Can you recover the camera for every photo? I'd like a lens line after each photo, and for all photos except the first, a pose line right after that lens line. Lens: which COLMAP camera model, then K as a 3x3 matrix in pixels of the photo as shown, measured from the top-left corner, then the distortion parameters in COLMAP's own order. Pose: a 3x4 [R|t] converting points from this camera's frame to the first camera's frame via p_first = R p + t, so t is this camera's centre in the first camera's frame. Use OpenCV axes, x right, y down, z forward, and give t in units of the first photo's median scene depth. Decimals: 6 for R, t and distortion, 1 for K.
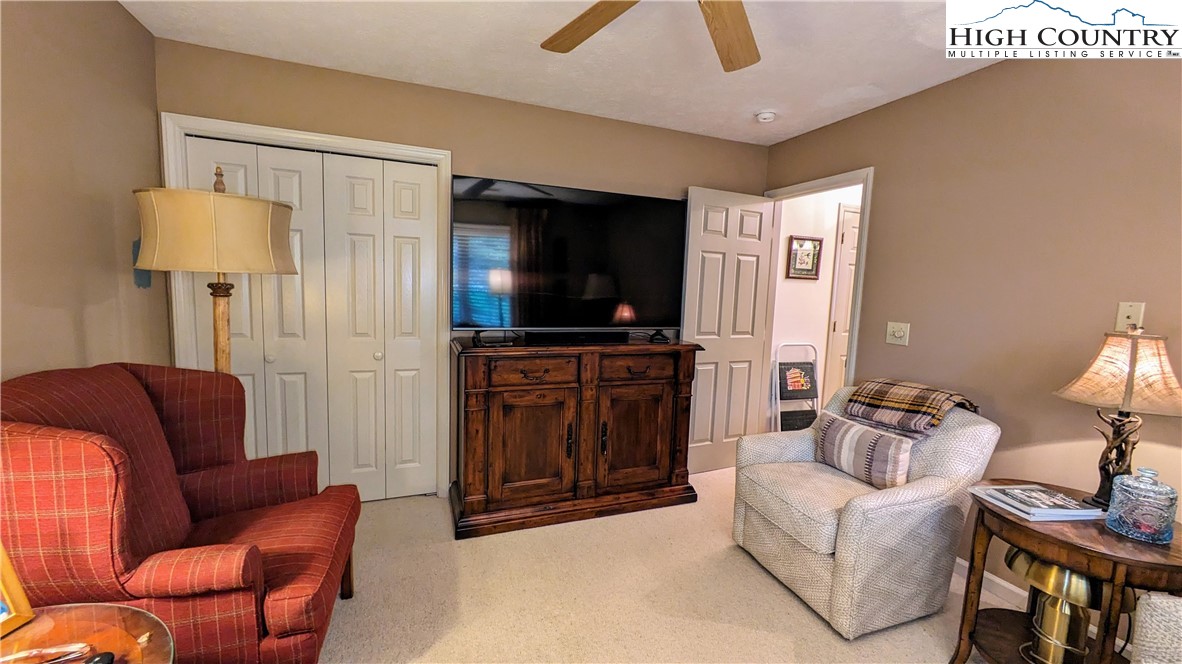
lens RADIAL K [[462.7, 0, 595.7], [0, 462.7, 329.7], [0, 0, 1]] dist [-0.001948, 0.001078]
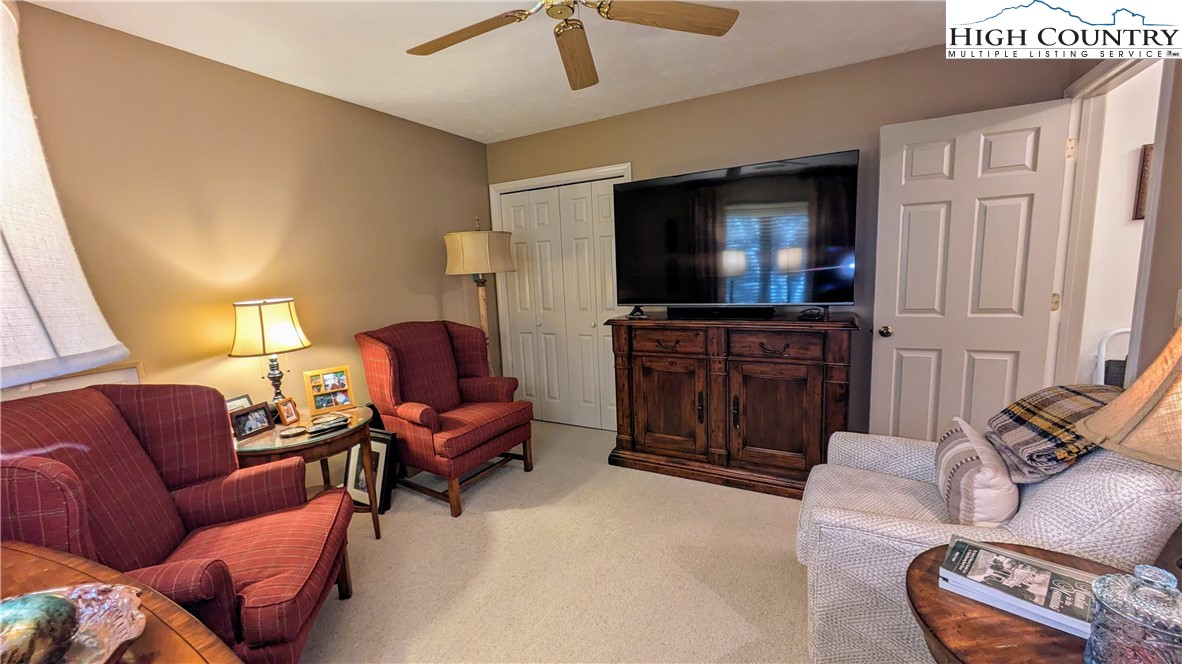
lens RADIAL K [[462.7, 0, 596.4], [0, 462.7, 328.6], [0, 0, 1]] dist [-0.001948, 0.001078]
pose [[0.645610, 0.036113, -0.762813, 0.616638], [-0.007634, 0.999137, 0.040839, 0.012033], [0.763629, -0.020543, 0.645329, 0.114756]]
